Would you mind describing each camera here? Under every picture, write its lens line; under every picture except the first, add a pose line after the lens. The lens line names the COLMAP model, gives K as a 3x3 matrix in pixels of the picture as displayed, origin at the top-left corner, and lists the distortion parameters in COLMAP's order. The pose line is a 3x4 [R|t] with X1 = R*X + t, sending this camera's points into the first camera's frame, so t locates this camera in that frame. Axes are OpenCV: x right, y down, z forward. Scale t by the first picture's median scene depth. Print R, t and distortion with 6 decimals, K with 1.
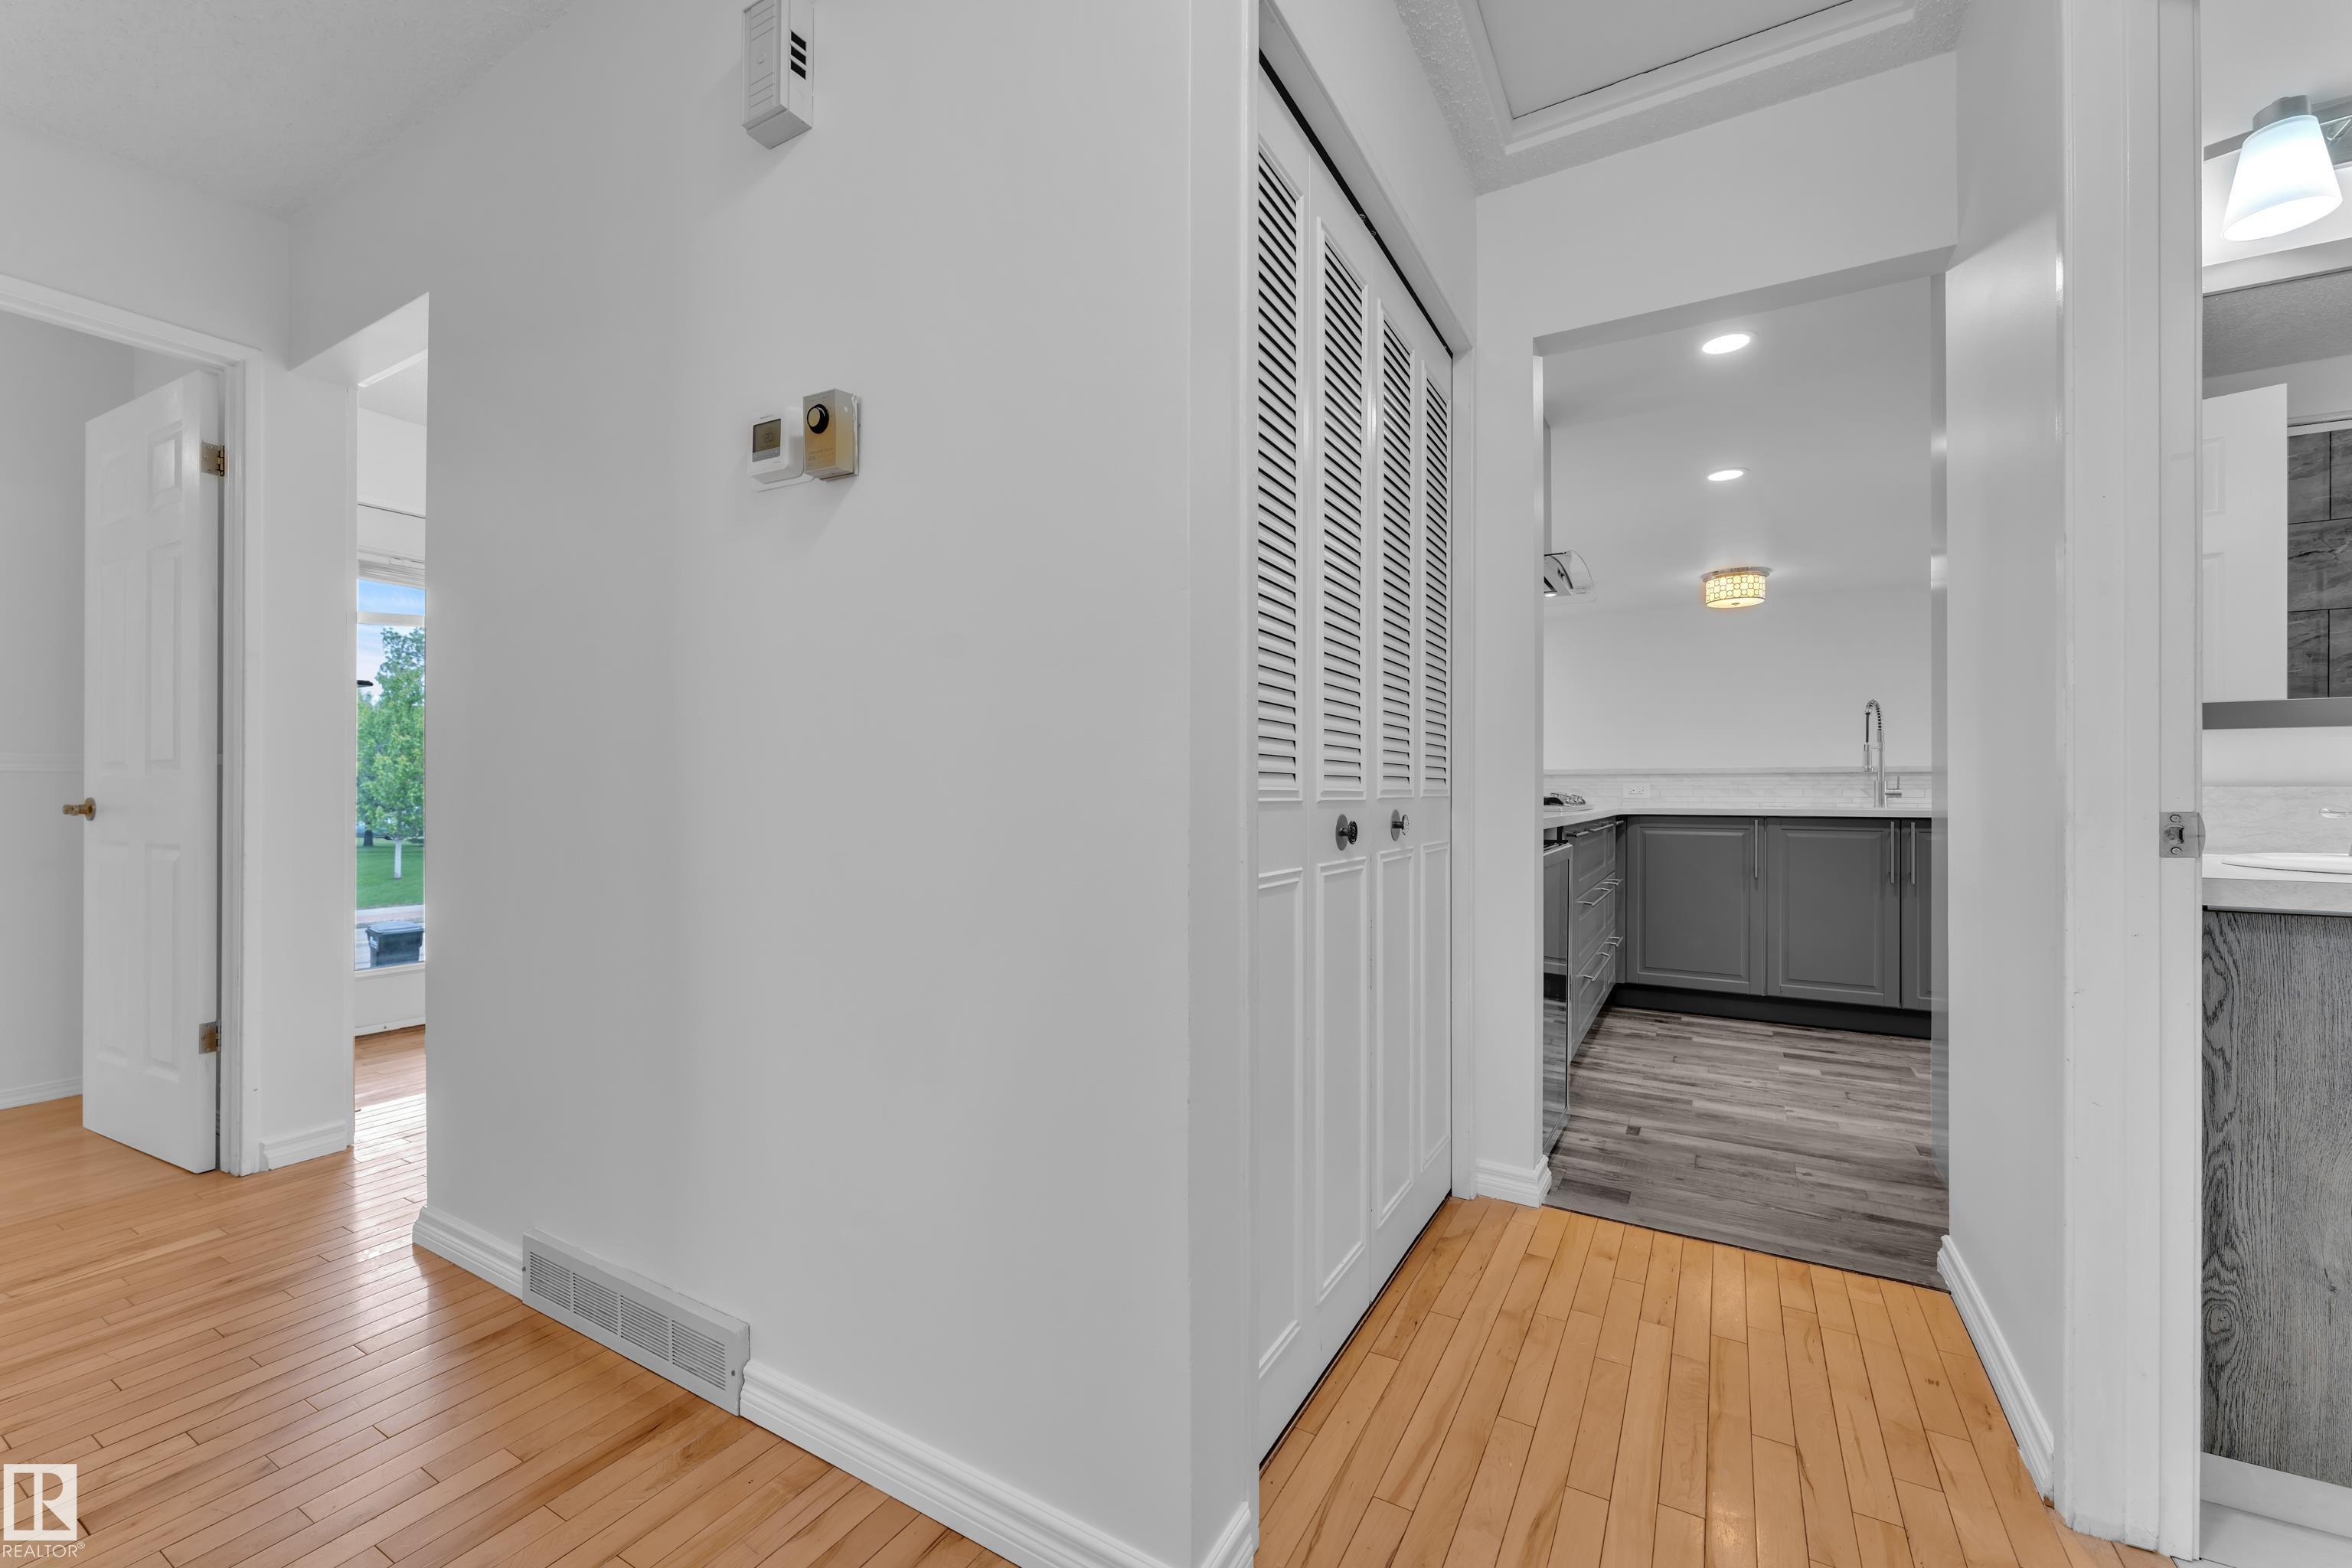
lens RADIAL K [[945.2, 0, 1186.0], [0, 945.2, 790.1], [0, 0, 1]] dist [0.003505, -0.000105]
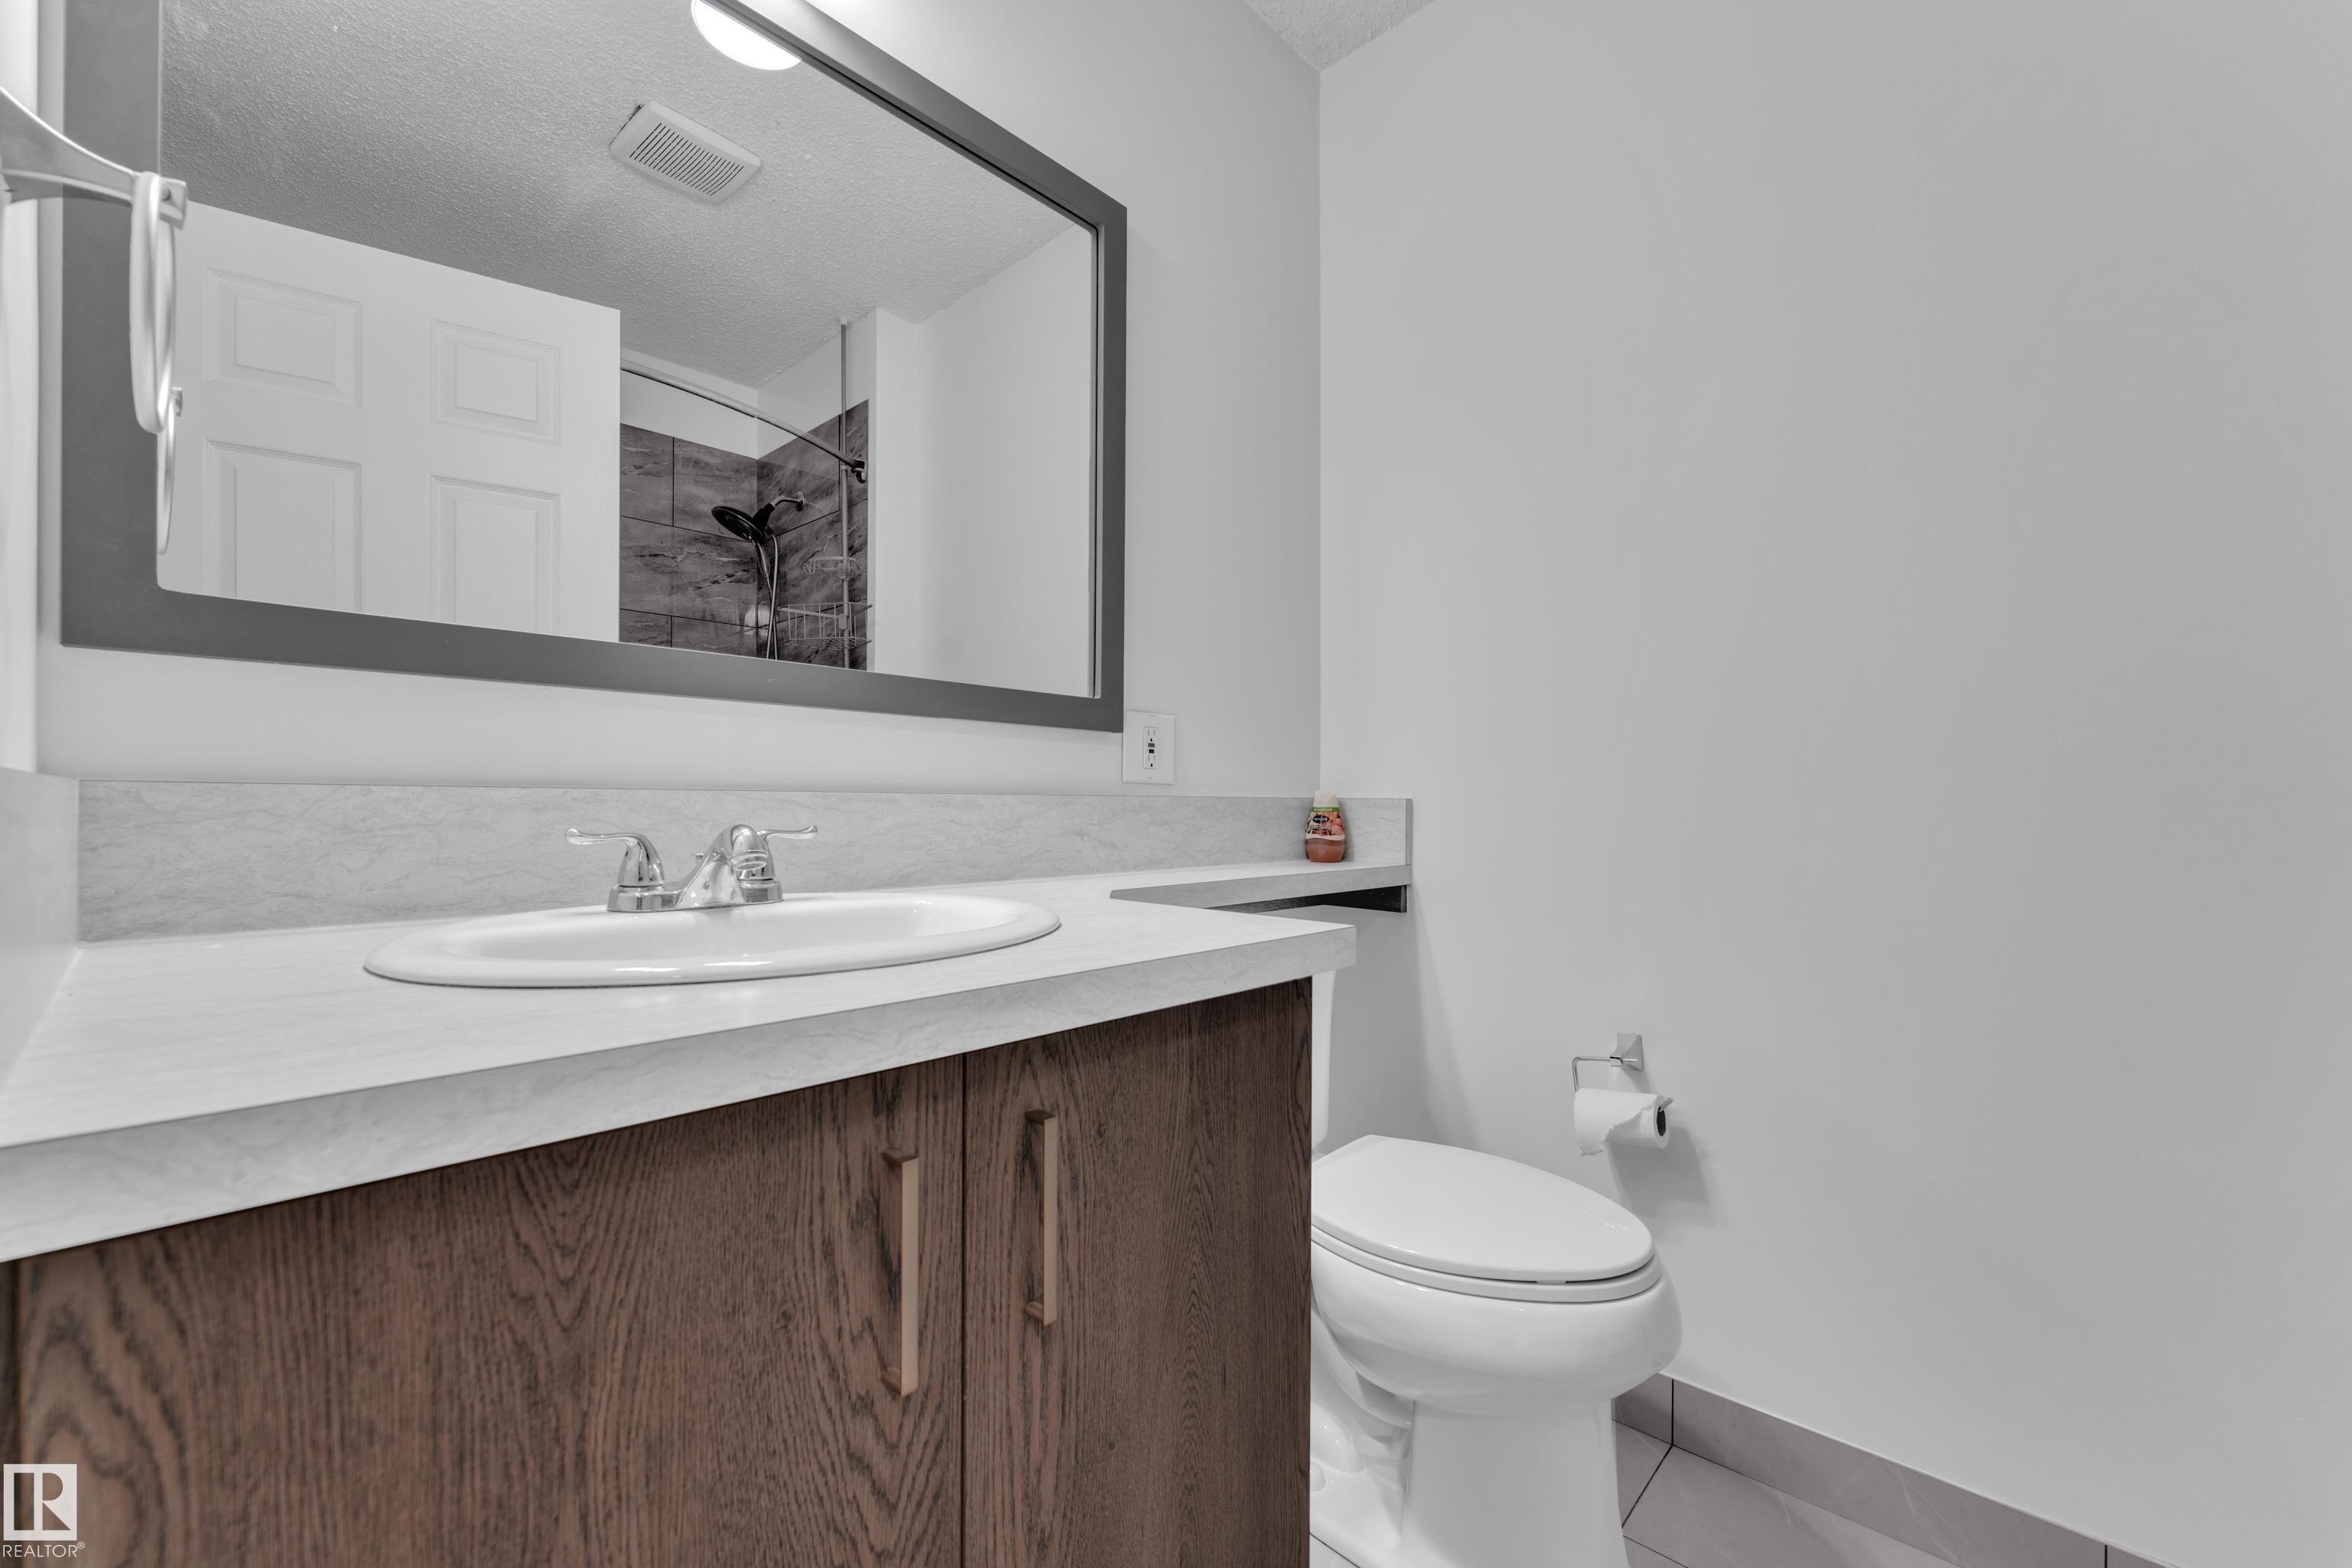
lens RADIAL K [[945.2, 0, 1168.6], [0, 945.2, 797.3], [0, 0, 1]] dist [0.003505, -0.000105]
pose [[0.232750, 0.002931, 0.972532, 0.902821], [-0.006260, 0.999979, -0.001516, 0.001350], [-0.972517, -0.005736, 0.232763, 0.652179]]
